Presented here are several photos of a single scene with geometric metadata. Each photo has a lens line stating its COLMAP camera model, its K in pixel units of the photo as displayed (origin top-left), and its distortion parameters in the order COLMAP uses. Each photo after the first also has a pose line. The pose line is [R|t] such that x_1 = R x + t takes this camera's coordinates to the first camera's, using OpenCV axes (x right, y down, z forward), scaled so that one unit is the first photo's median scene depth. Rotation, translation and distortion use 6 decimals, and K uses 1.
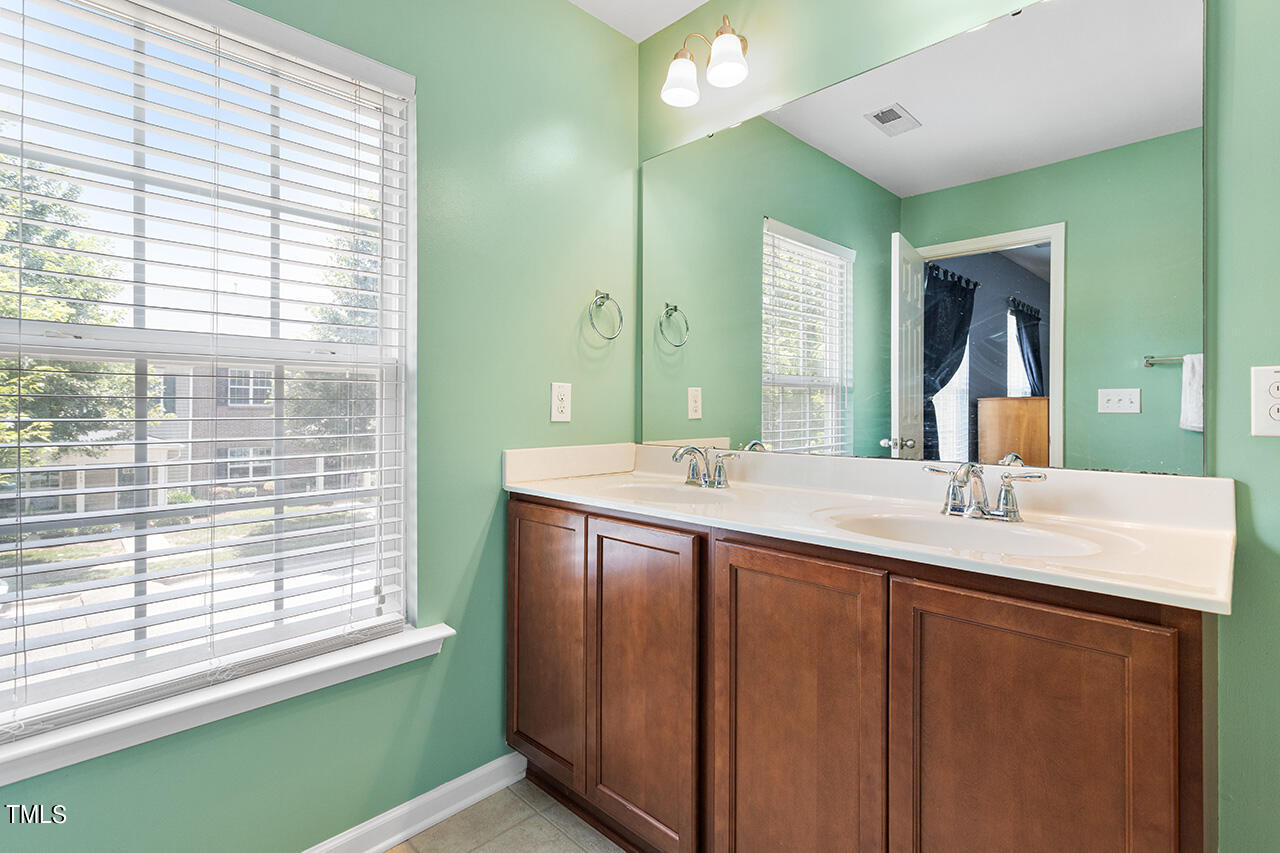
lens RADIAL K [[612.1, 0, 620.4], [0, 612.1, 408.6], [0, 0, 1]] dist [0.000261, -0.000947]
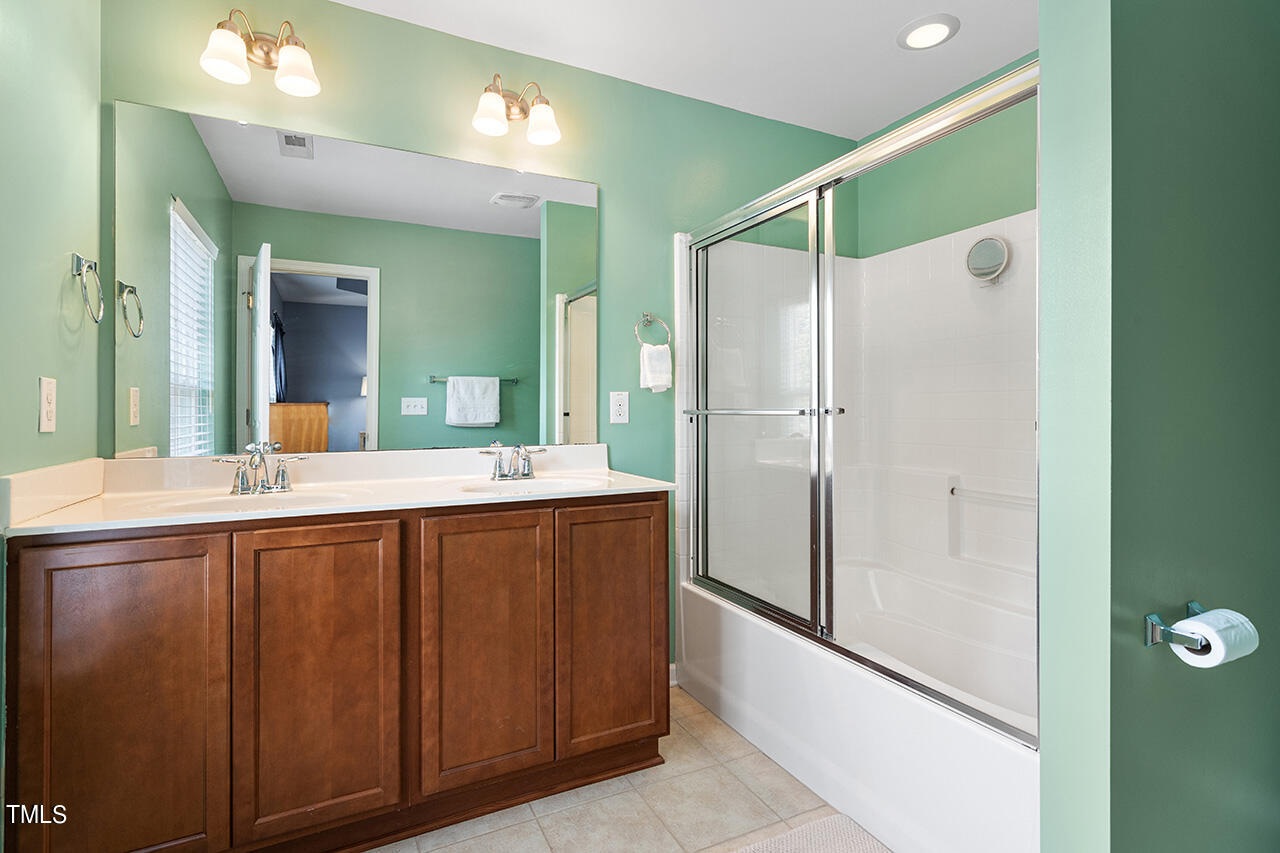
lens RADIAL K [[612.1, 0, 642.3], [0, 612.1, 413.7], [0, 0, 1]] dist [0.000261, -0.000947]
pose [[0.303322, -0.005906, 0.952870, -0.785425], [0.005438, 0.999975, 0.004467, -0.000068], [-0.952873, 0.003827, 0.303346, 0.175330]]
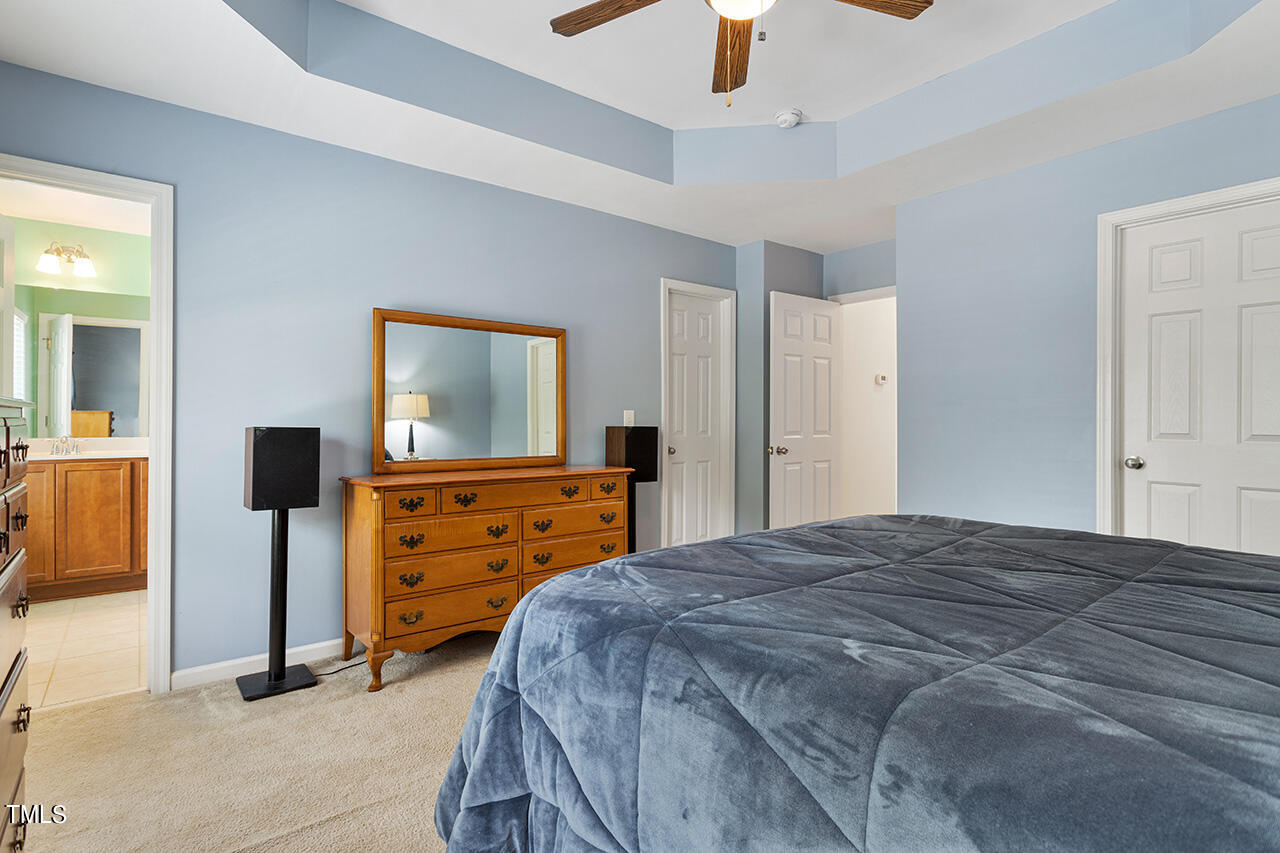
lens RADIAL K [[612.1, 0, 637.5], [0, 612.1, 420.8], [0, 0, 1]] dist [0.000261, -0.000947]
pose [[0.088021, -0.010439, 0.996064, -2.463615], [-0.005115, 0.999927, 0.010932, -0.039594], [-0.996105, -0.006057, 0.087961, -1.639207]]
